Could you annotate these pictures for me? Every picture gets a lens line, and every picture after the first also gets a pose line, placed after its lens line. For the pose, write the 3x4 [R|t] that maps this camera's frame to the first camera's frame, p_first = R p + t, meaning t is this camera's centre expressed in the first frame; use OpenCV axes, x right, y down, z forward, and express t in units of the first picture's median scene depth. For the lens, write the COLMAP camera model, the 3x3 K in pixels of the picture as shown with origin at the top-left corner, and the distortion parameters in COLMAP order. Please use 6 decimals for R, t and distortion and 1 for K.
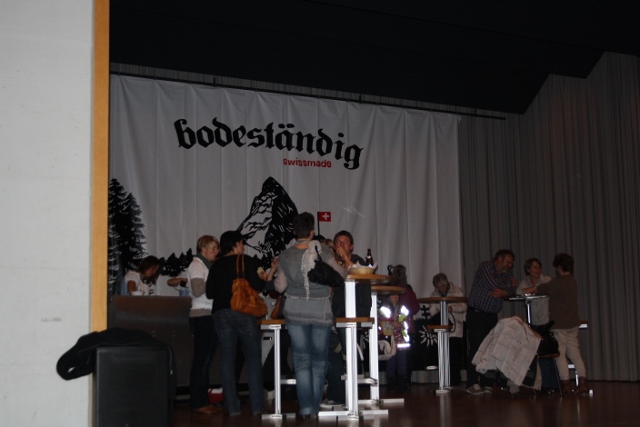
lens RADIAL K [[964.7, 0, 337.9], [0, 964.7, 213.6], [0, 0, 1]] dist [-0.014104, 0.044663]
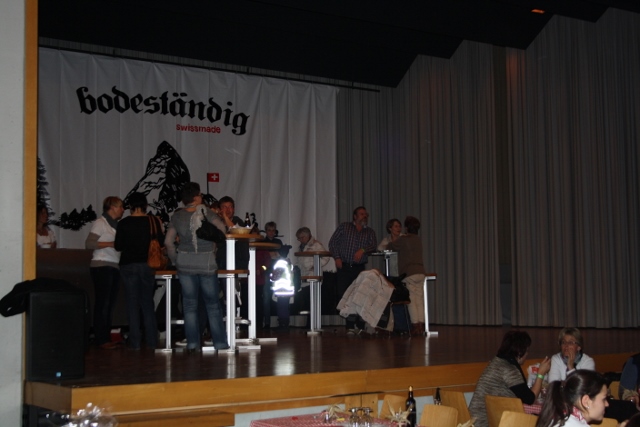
lens RADIAL K [[964.7, 0, 337.9], [0, 964.7, 213.6], [0, 0, 1]] dist [-0.014104, 0.044663]
pose [[0.993921, 0.016185, 0.108902, 0.008692], [-0.021951, 0.998408, 0.051955, -0.016982], [-0.107887, -0.054030, 0.992694, -0.127415]]
